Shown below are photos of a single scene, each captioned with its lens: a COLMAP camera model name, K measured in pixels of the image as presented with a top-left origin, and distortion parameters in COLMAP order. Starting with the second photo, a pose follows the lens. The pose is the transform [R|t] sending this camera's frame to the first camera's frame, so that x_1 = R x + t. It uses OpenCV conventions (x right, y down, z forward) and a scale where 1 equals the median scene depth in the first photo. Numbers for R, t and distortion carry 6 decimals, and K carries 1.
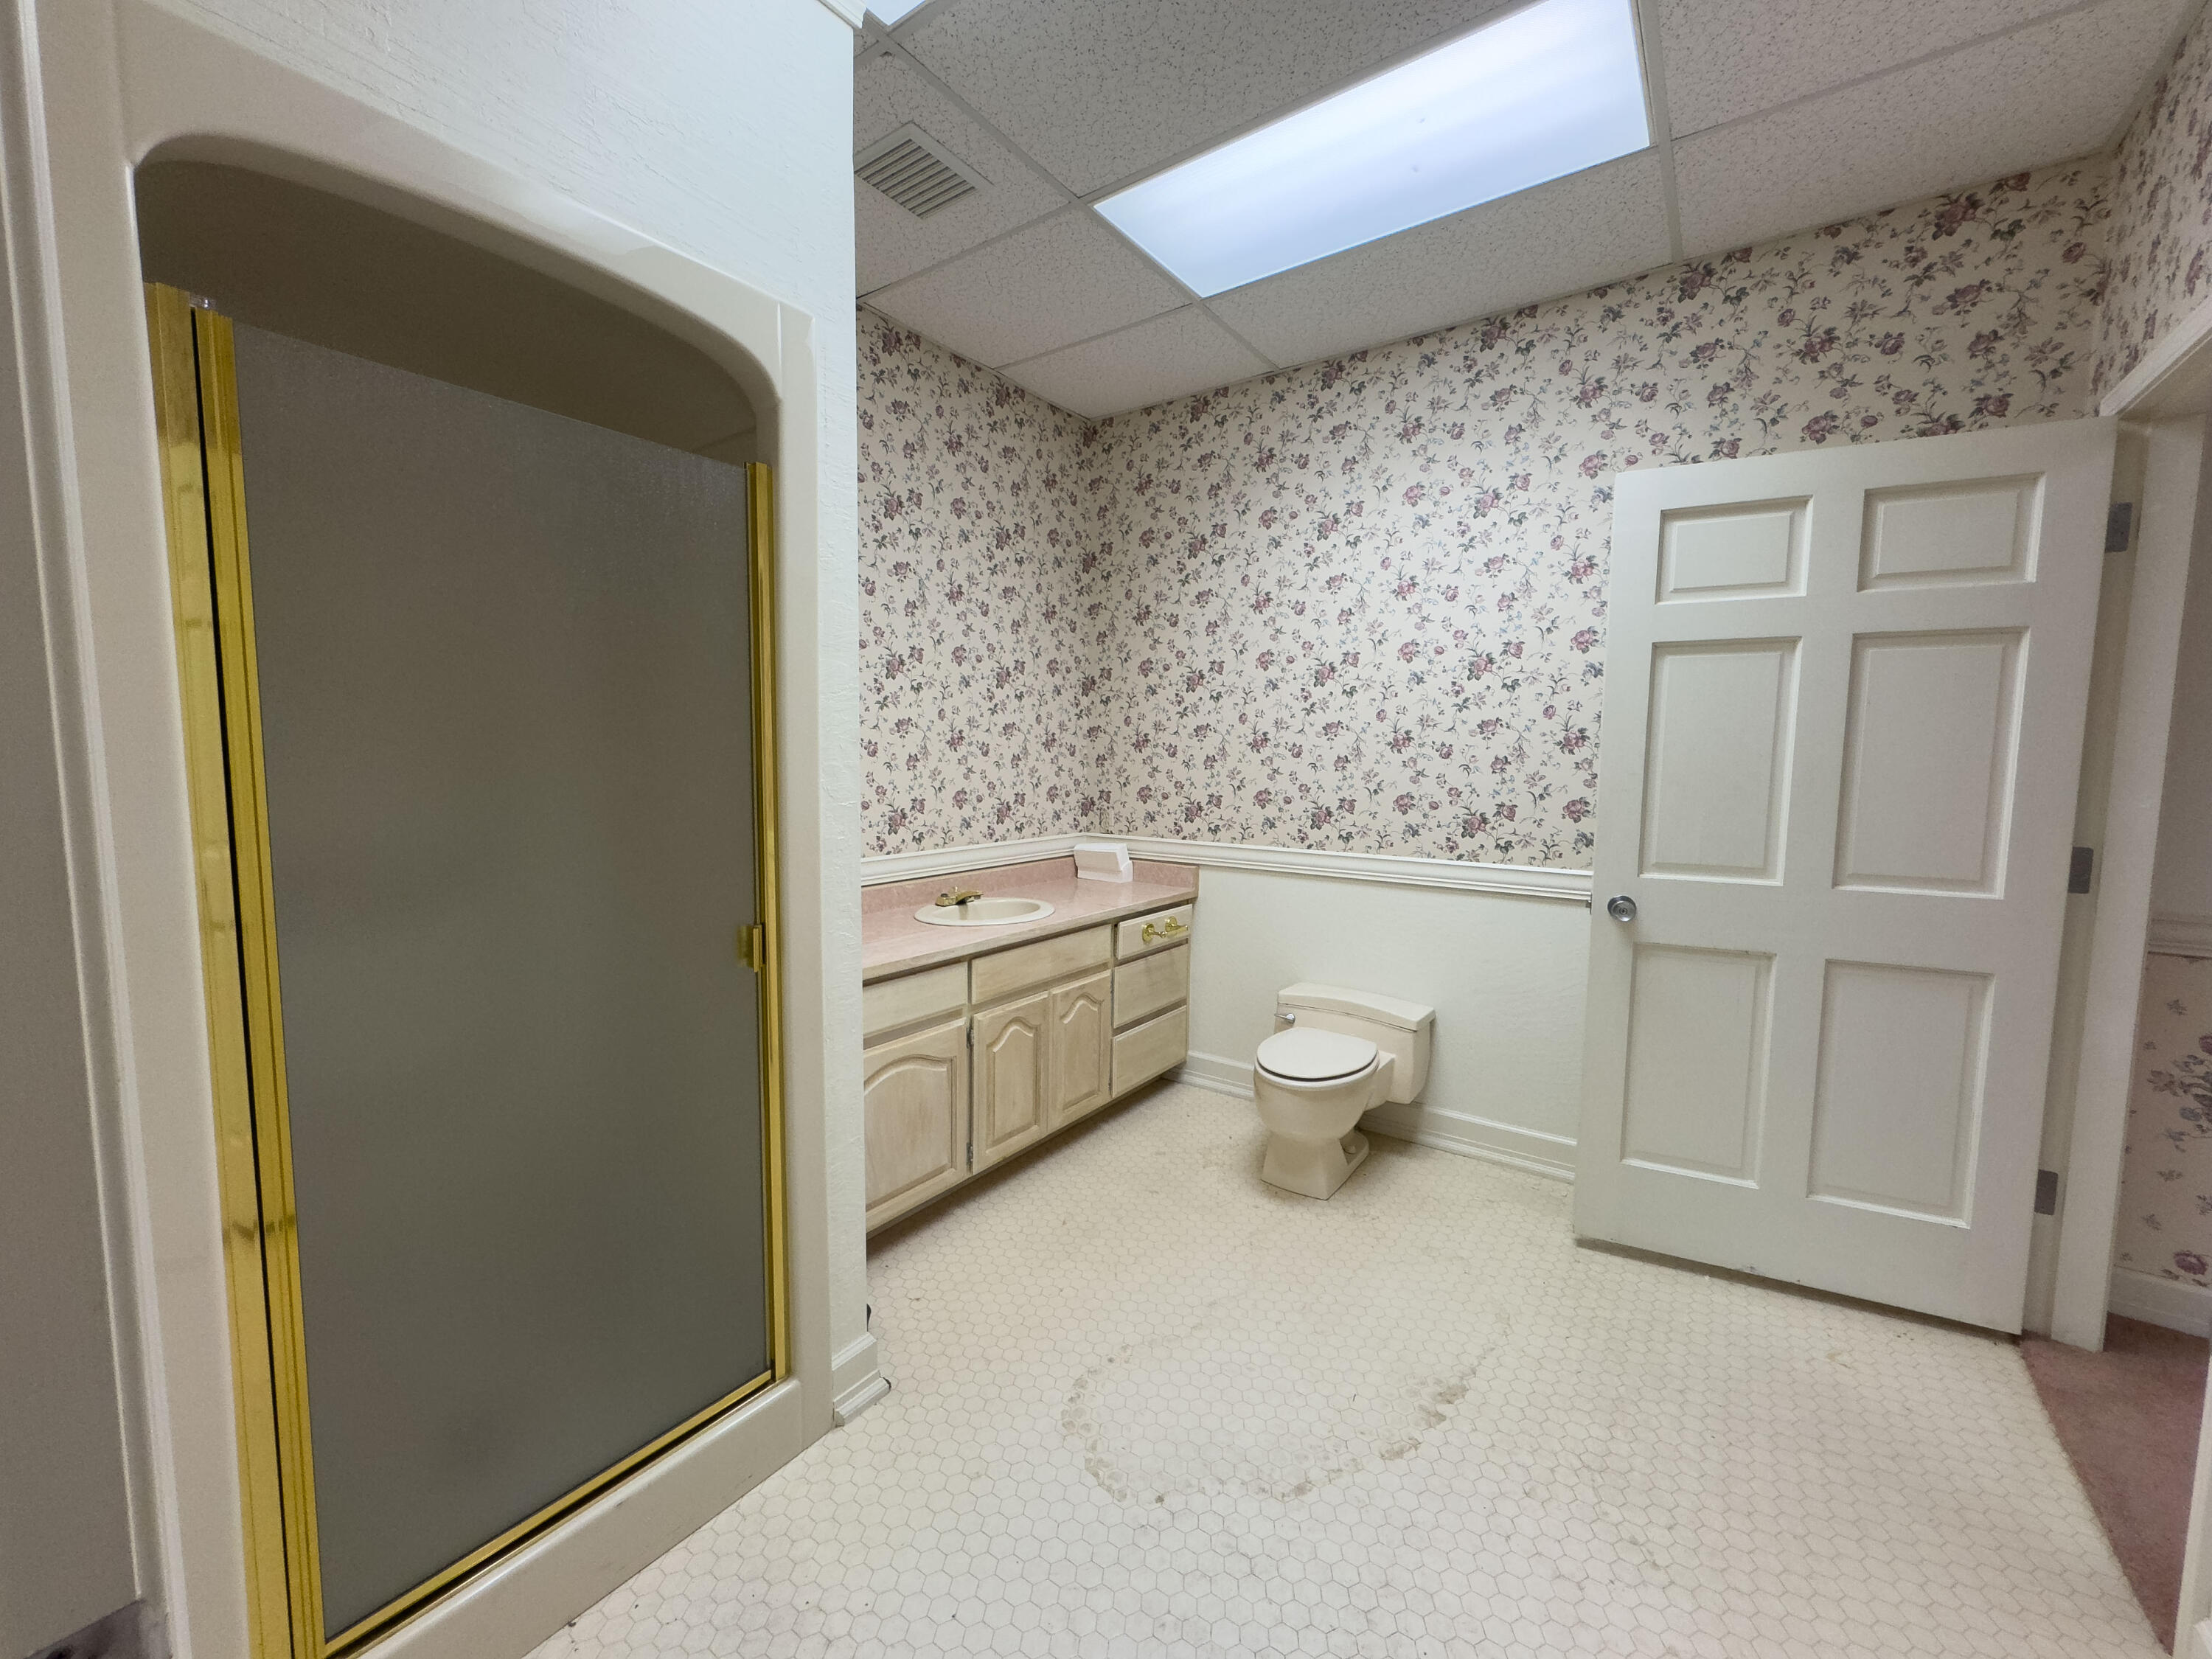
lens RADIAL K [[877.2, 0, 1111.1], [0, 877.2, 832.9], [0, 0, 1]] dist [-0.003980, 0.000799]
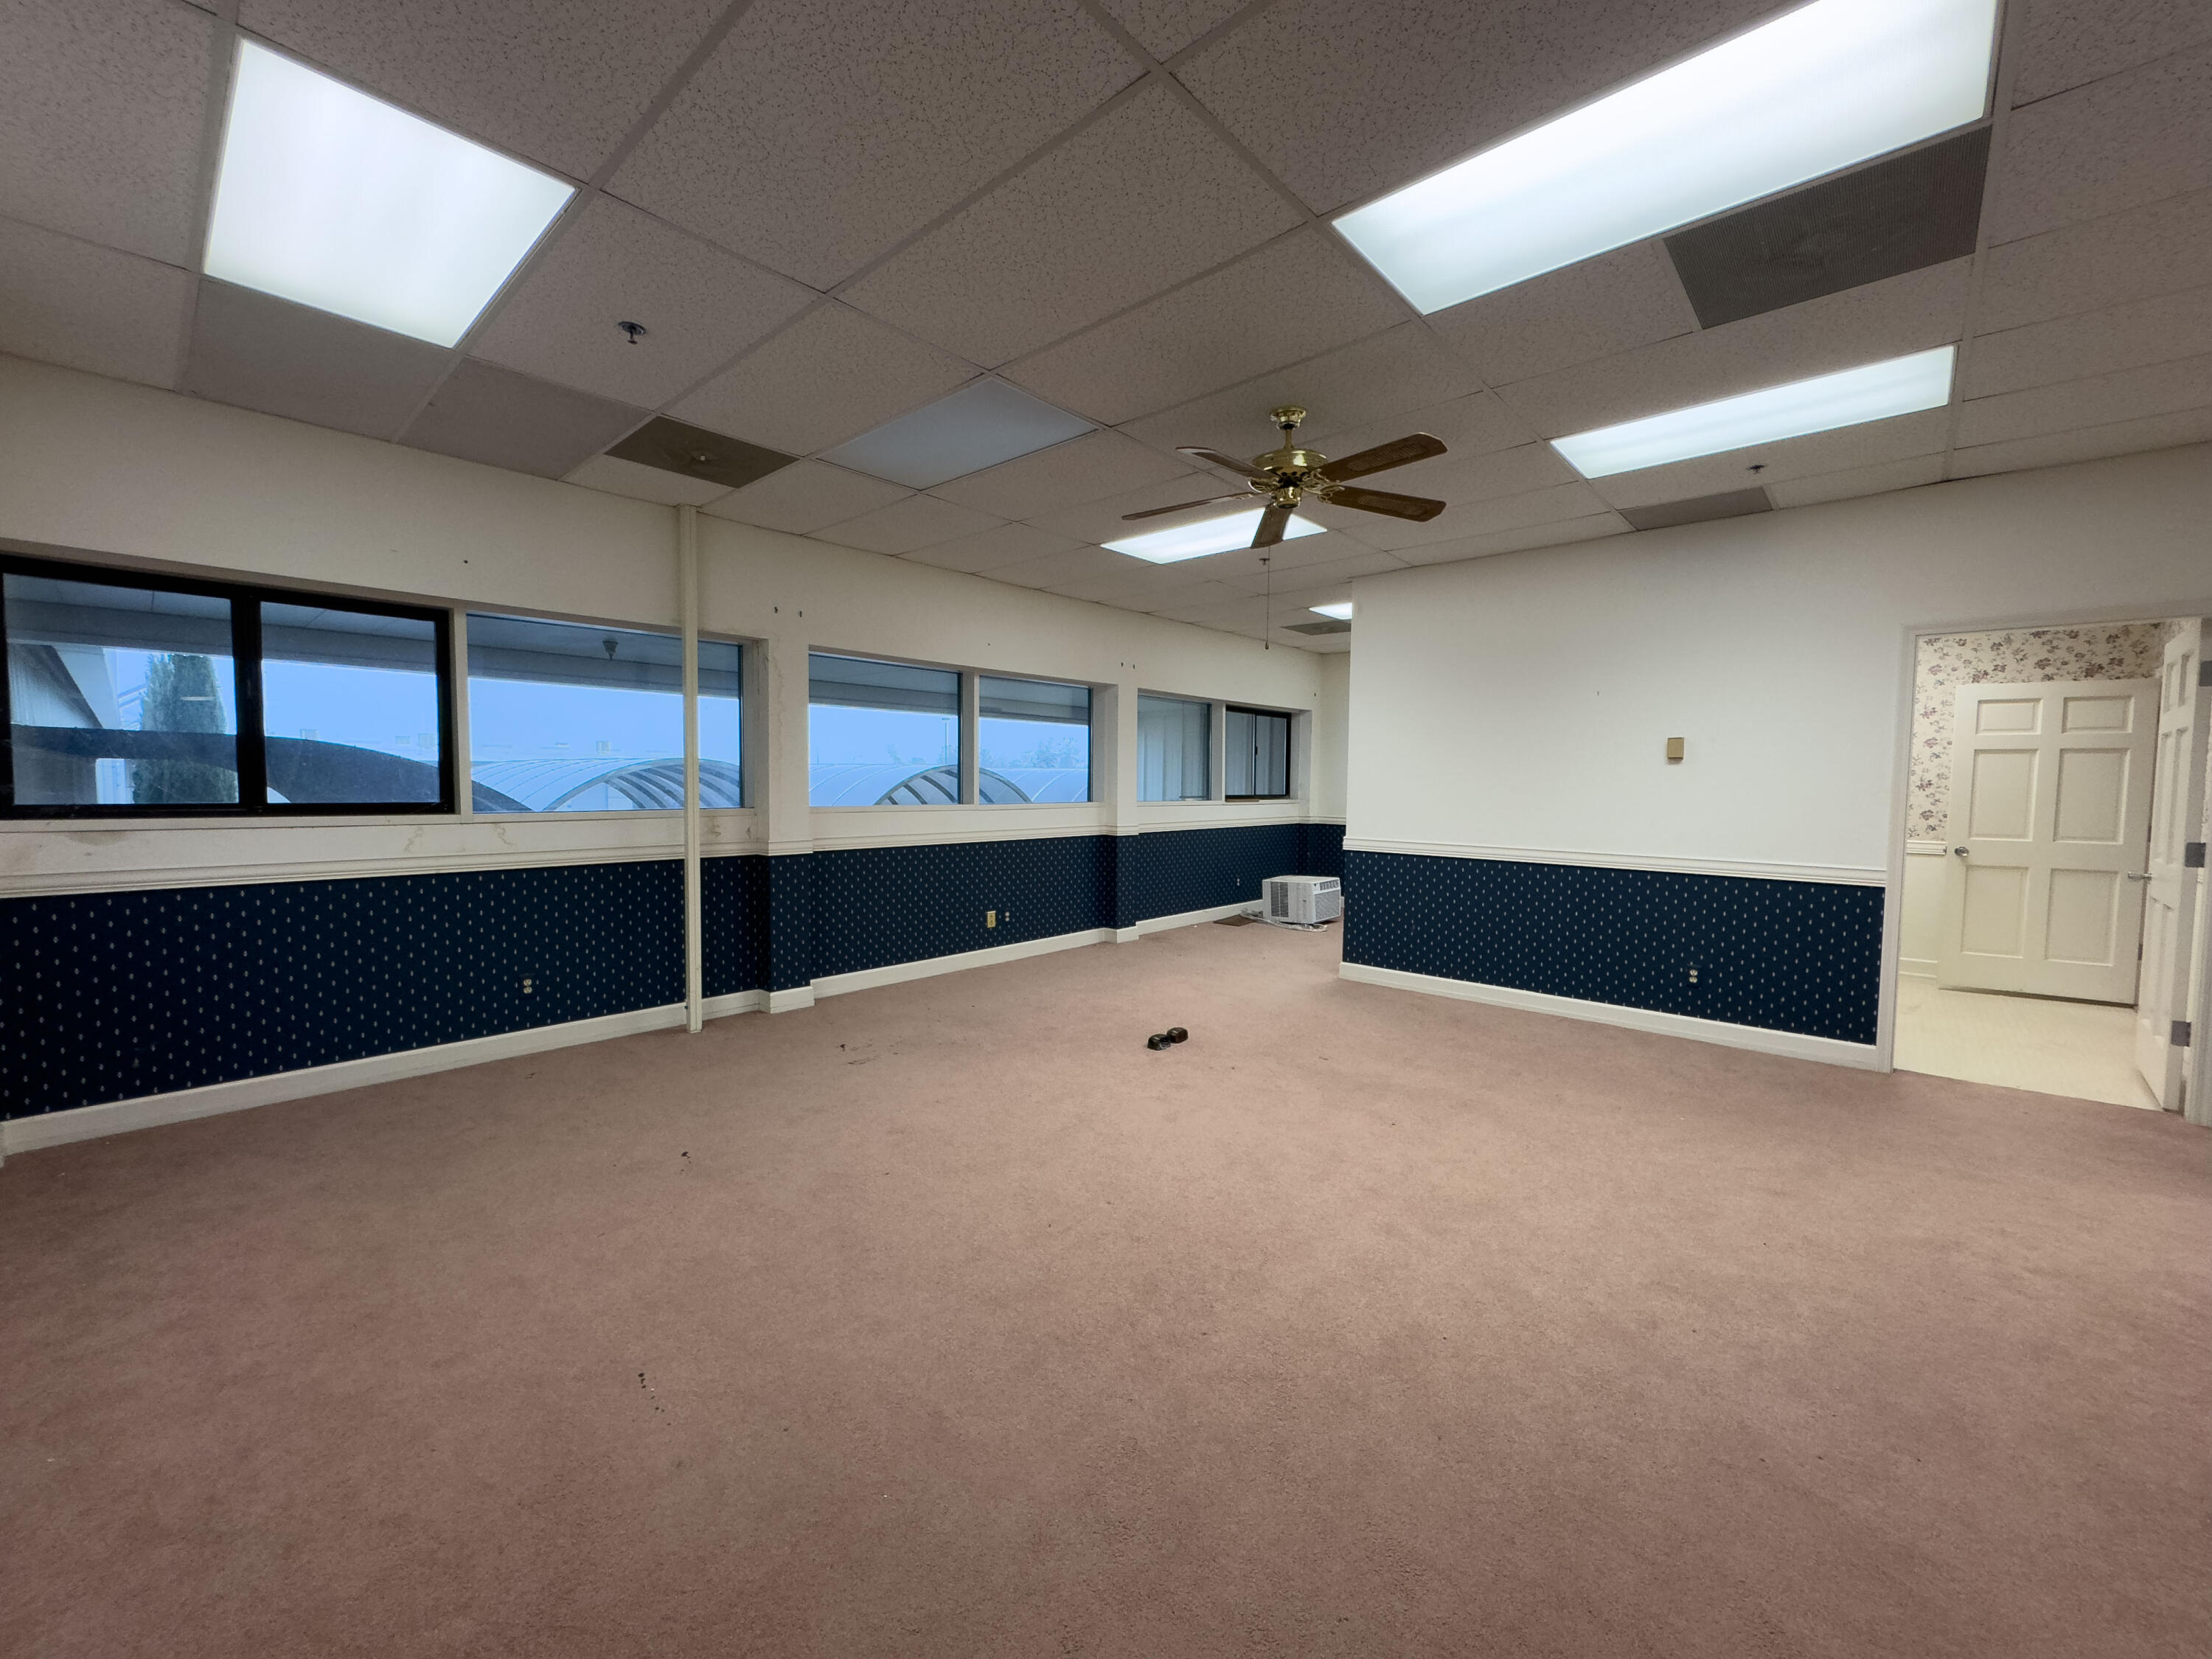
lens RADIAL K [[877.2, 0, 1106.5], [0, 877.2, 829.7], [0, 0, 1]] dist [-0.003980, 0.000799]
pose [[0.993386, 0.009214, -0.114449, -1.181507], [-0.013063, 0.999372, -0.032930, 0.102030], [0.114074, 0.034207, 0.992883, -1.343220]]
